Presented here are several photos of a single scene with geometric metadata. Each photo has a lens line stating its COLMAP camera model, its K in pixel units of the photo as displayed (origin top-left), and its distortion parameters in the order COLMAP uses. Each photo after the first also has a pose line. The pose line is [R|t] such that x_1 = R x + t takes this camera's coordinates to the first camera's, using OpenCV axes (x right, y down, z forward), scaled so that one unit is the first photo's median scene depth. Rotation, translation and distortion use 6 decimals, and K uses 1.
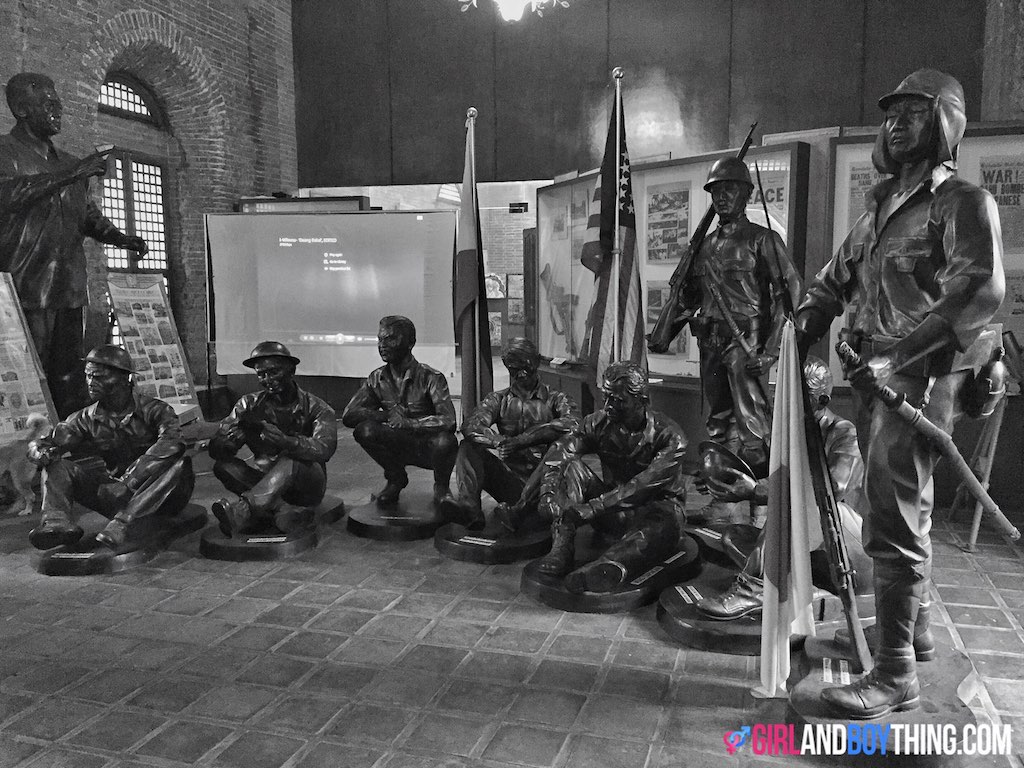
lens RADIAL K [[880.0, 0, 512.0], [0, 880.0, 384.0], [0, 0, 1]] dist [0.108799, -0.146311]
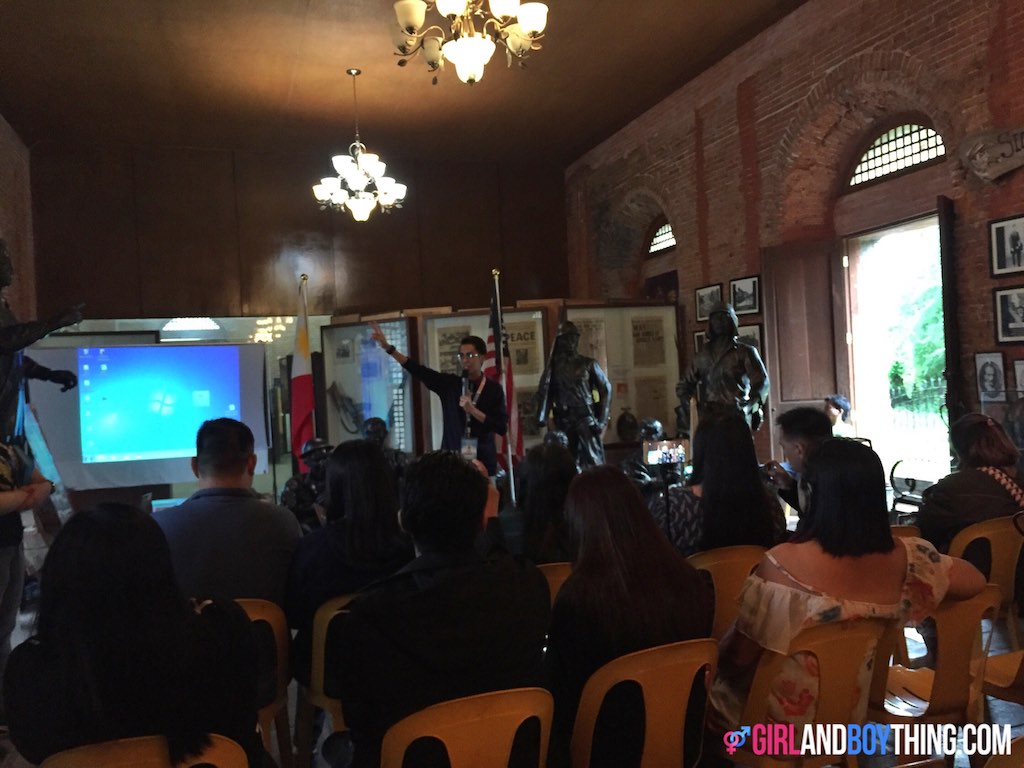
lens RADIAL K [[880.0, 0, 512.0], [0, 880.0, 384.0], [0, 0, 1]] dist [0.108799, -0.146311]
pose [[0.827926, -0.036041, 0.559678, -0.825633], [0.106686, 0.989832, -0.094077, 0.036826], [-0.550597, 0.137599, 0.823353, -0.415869]]
